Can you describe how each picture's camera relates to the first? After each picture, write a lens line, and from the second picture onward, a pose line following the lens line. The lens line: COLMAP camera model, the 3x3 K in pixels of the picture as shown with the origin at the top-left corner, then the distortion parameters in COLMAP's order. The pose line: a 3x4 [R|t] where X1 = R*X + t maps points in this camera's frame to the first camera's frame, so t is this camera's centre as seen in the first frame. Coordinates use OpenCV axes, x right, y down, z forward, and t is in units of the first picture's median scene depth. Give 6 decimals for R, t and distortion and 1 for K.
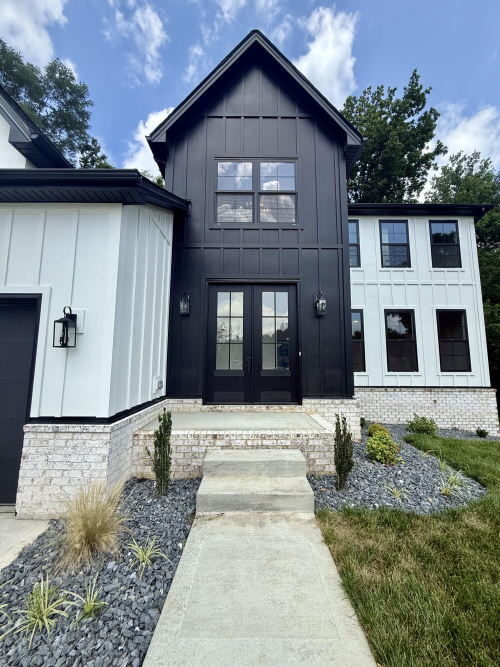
lens RADIAL K [[263.9, 0, 250.0], [0, 263.9, 333.5], [0, 0, 1]] dist [-0.000285, 0.000034]
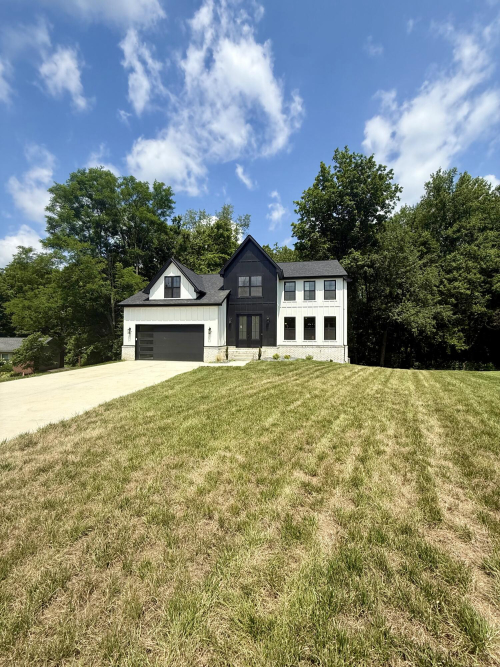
lens RADIAL K [[265.6, 0, 250.0], [0, 265.6, 333.5], [0, 0, 1]] dist [-0.000002, 0.000039]
pose [[0.985240, -0.003313, -0.171149, 0.554721], [0.019932, 0.995232, 0.095476, -0.241868], [0.170016, -0.097478, 0.980608, -2.191940]]
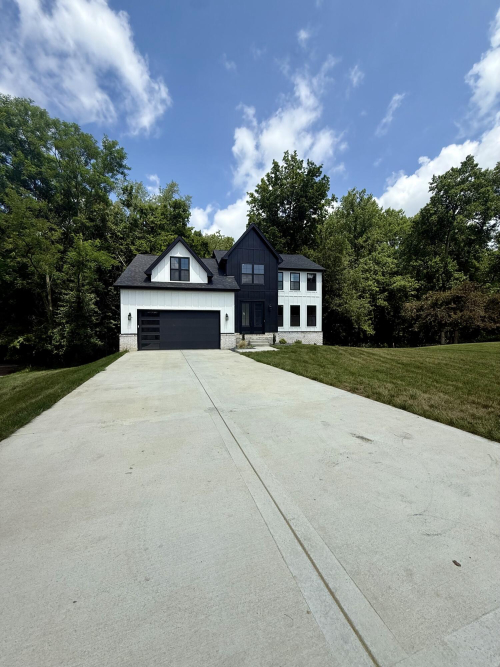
lens RADIAL K [[265.6, 0, 250.0], [0, 265.6, 333.5], [0, 0, 1]] dist [-0.000002, 0.000039]
pose [[0.975151, -0.014099, 0.221090, -0.726268], [-0.016312, 0.990694, 0.135124, -0.218773], [-0.220938, -0.135373, 0.965847, -2.242710]]
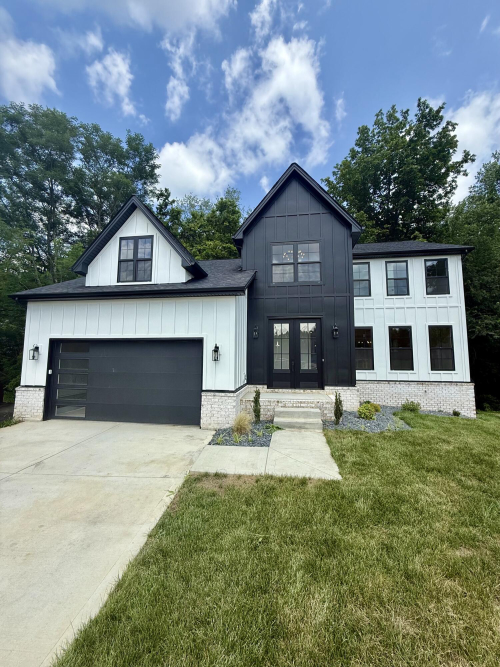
lens RADIAL K [[265.6, 0, 250.0], [0, 265.6, 333.5], [0, 0, 1]] dist [-0.000002, 0.000039]
pose [[0.989003, -0.014459, -0.147187, -0.019440], [0.017302, 0.999687, 0.018051, -0.116415], [0.146880, -0.020399, 0.988944, -0.659209]]
